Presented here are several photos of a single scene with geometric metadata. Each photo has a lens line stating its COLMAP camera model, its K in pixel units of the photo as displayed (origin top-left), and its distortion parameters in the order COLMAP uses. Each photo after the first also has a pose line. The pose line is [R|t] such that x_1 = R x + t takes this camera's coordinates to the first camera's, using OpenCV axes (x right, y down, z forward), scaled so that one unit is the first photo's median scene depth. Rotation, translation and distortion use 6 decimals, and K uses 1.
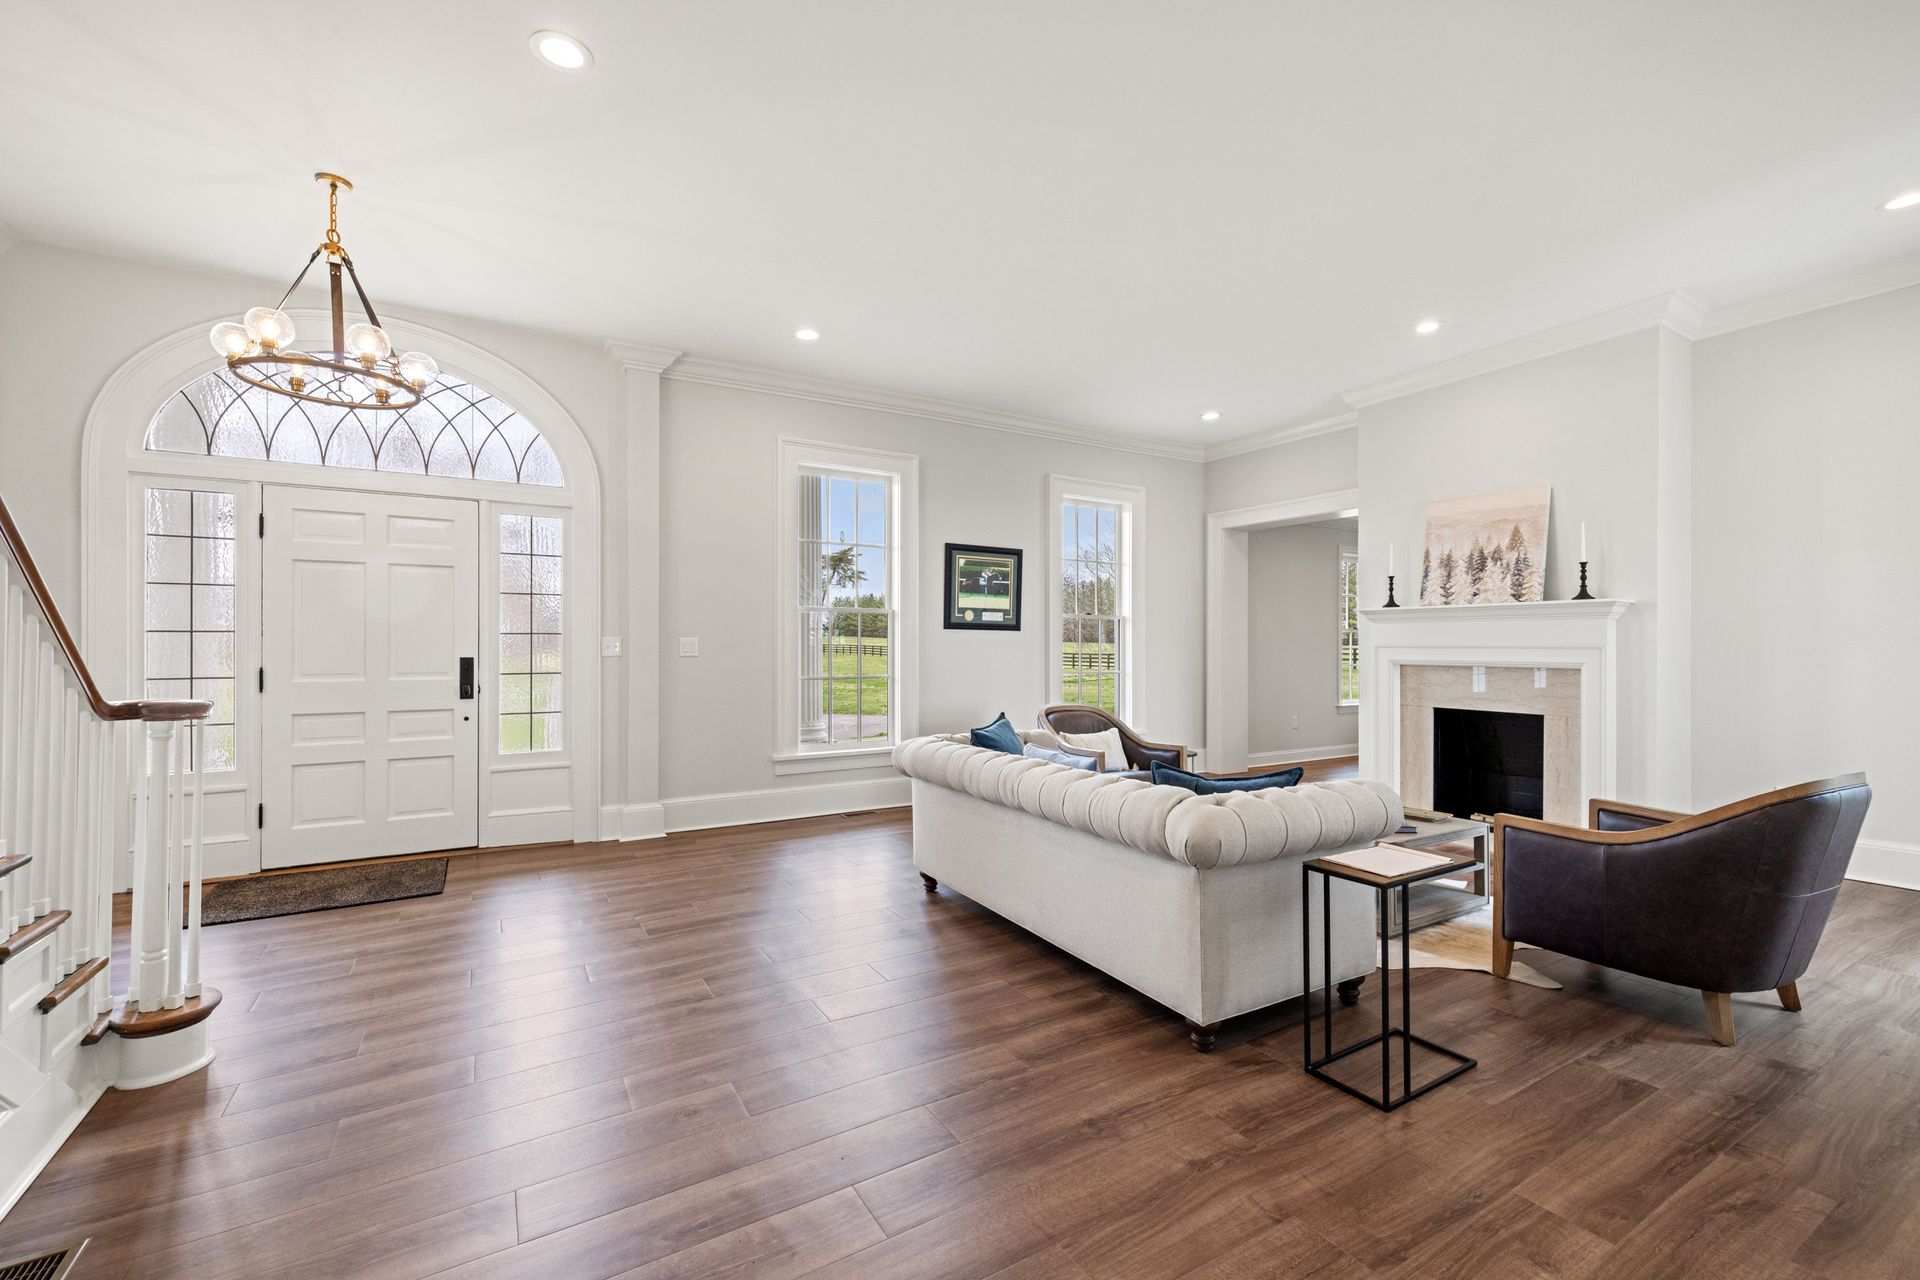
lens RADIAL K [[804.1, 0, 958.3], [0, 804.1, 642.9], [0, 0, 1]] dist [-0.000425, -0.000222]
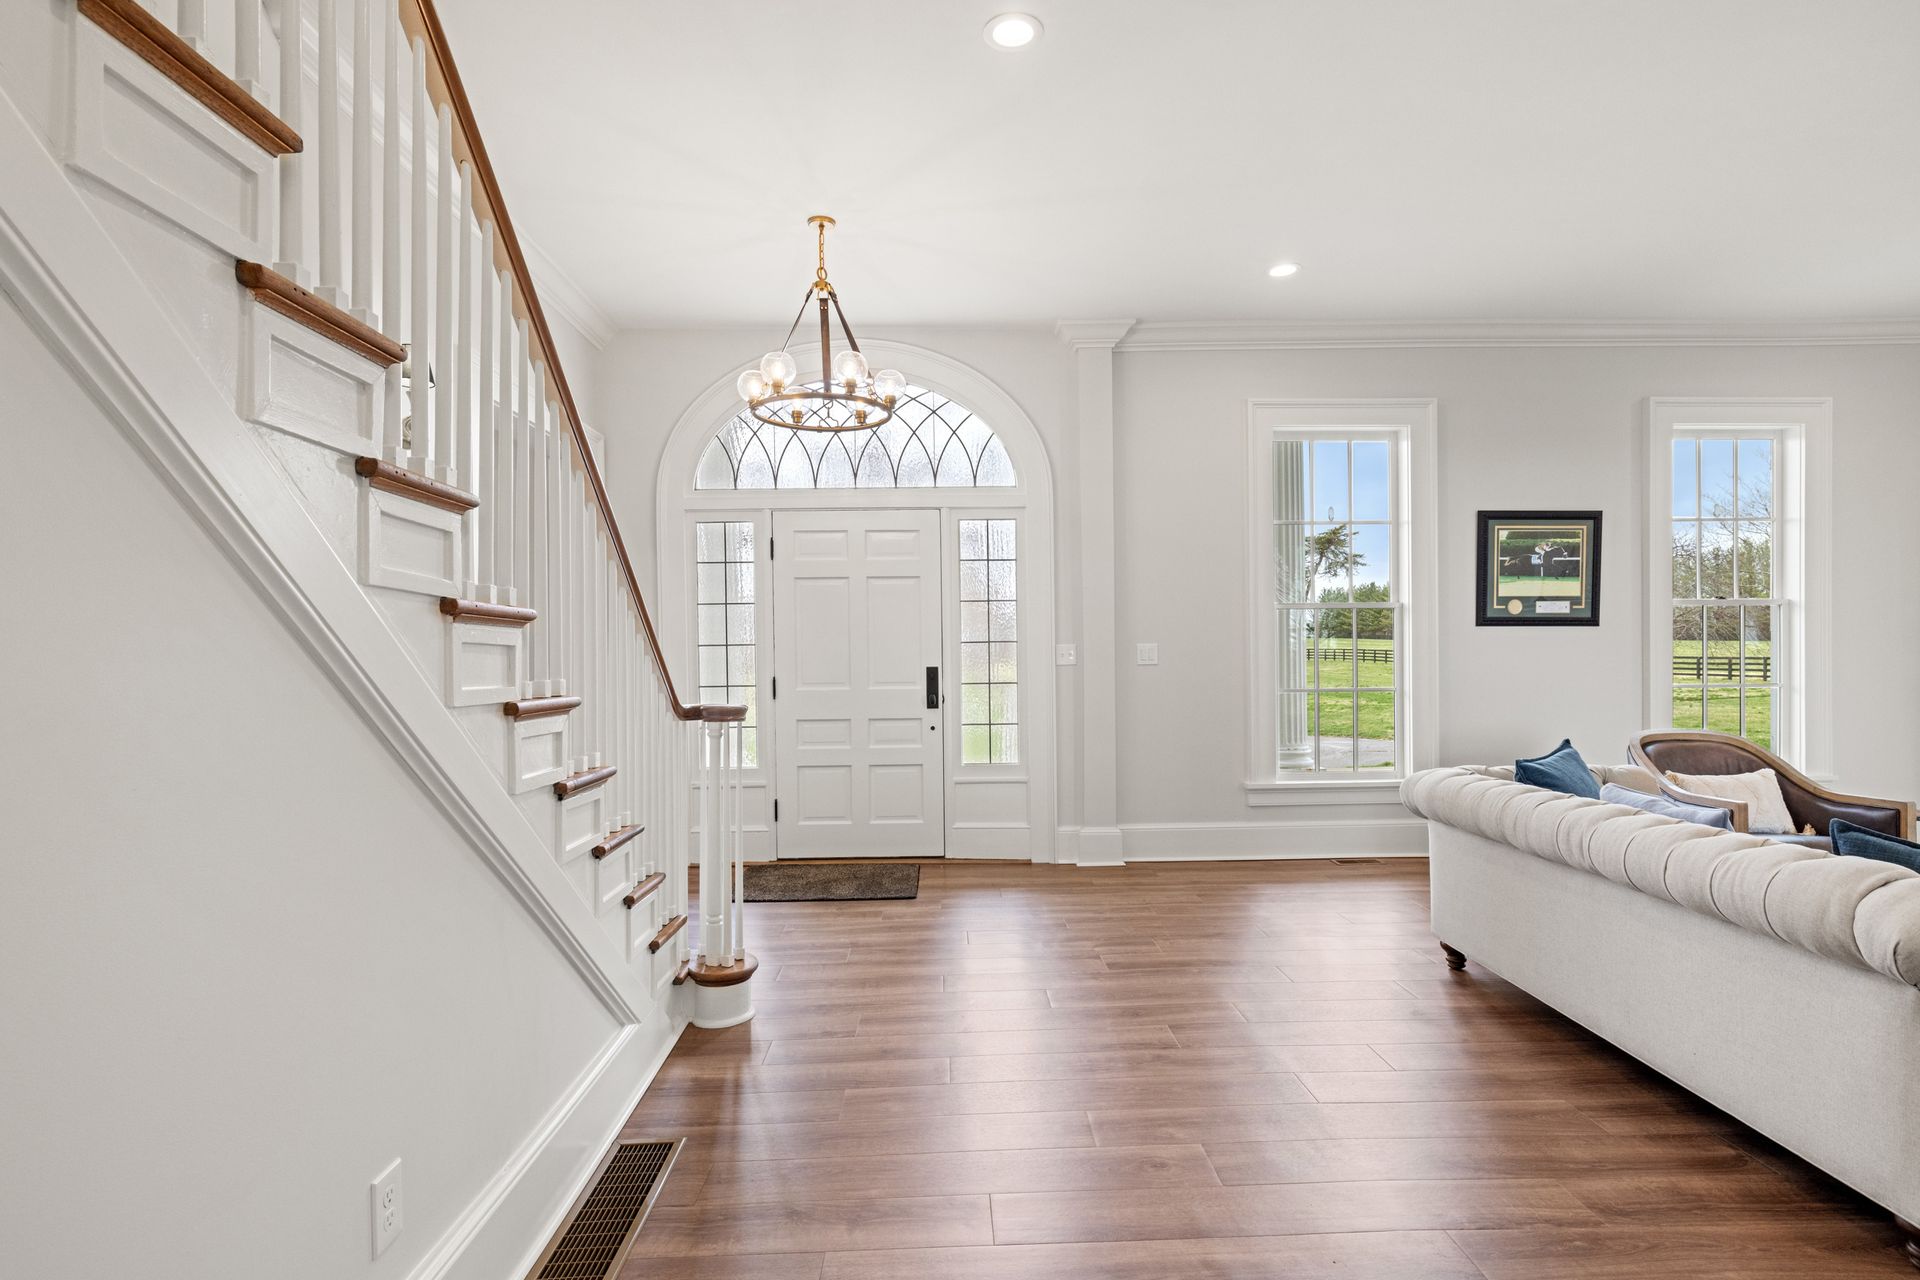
lens RADIAL K [[960.2, 0, 954.0], [0, 960.2, 666.7], [0, 0, 1]] dist [-0.002885, 0.001113]
pose [[0.867941, -0.004407, -0.496648, 0.006126], [0.013958, 0.999782, 0.015520, -0.000162], [0.496471, -0.020403, 0.867813, -0.028936]]
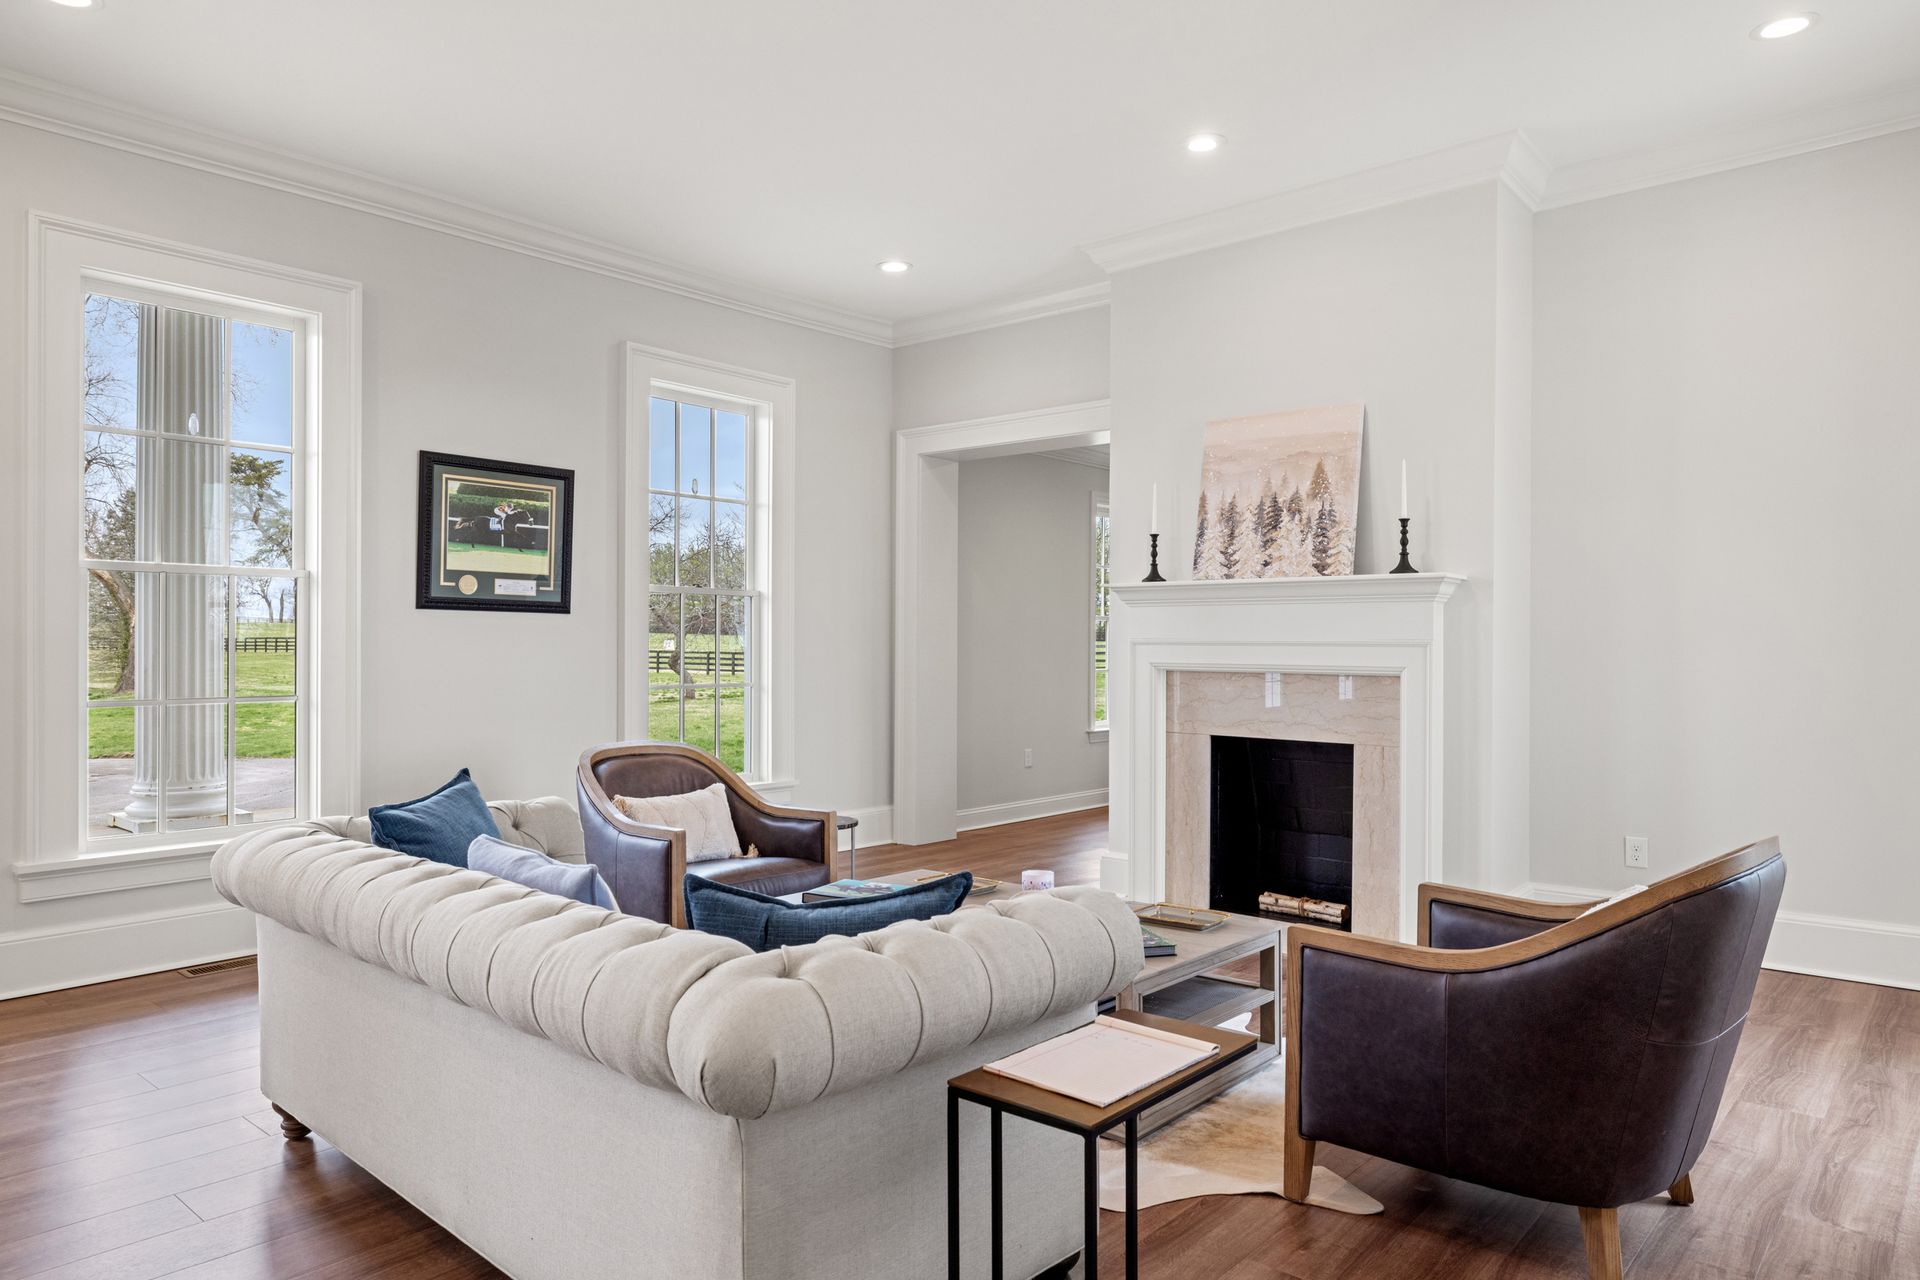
lens RADIAL K [[1174.0, 0, 969.6], [0, 1174.0, 640.8], [0, 0, 1]] dist [-0.007631, 0.000944]
pose [[0.949374, 0.002338, 0.314140, 0.147643], [-0.003388, 0.999990, 0.002796, 0.001617], [-0.314131, -0.003719, 0.949372, 0.217891]]
